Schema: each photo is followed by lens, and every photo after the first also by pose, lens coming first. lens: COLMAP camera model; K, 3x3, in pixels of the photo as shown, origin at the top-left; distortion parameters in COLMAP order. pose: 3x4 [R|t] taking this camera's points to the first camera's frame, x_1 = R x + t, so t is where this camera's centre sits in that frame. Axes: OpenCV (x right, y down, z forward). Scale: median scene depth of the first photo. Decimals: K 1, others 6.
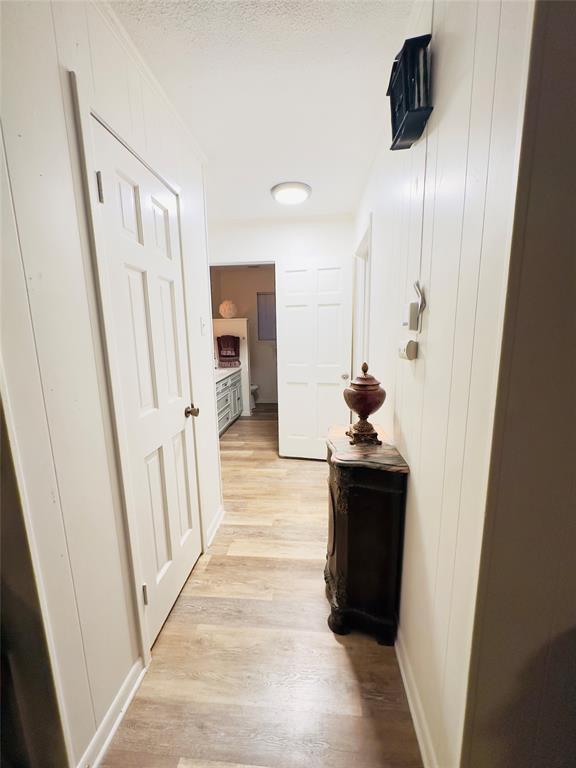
lens RADIAL K [[304.3, 0, 291.6], [0, 304.3, 384.6], [0, 0, 1]] dist [-0.001099, -0.000087]
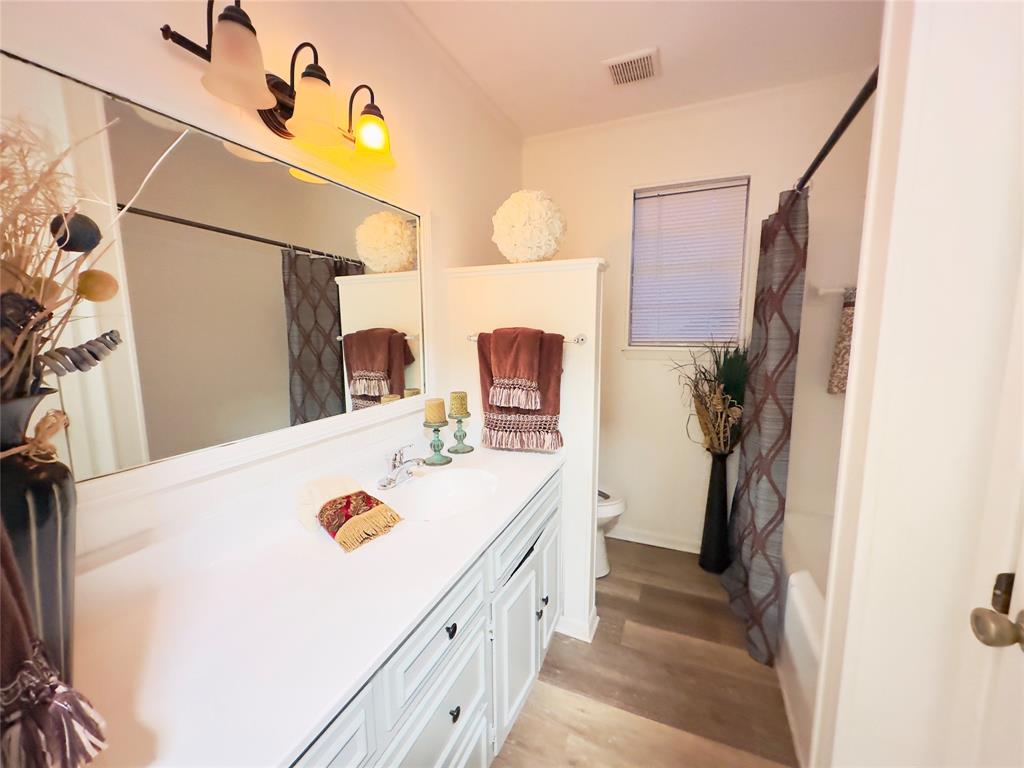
lens RADIAL K [[405.7, 0, 514.1], [0, 405.7, 385.2], [0, 0, 1]] dist [-0.001099, -0.000087]
pose [[0.945825, 0.052065, -0.320476, -0.101941], [-0.060828, 0.997997, -0.017385, -0.107625], [0.318929, 0.035937, 0.947097, 0.677357]]
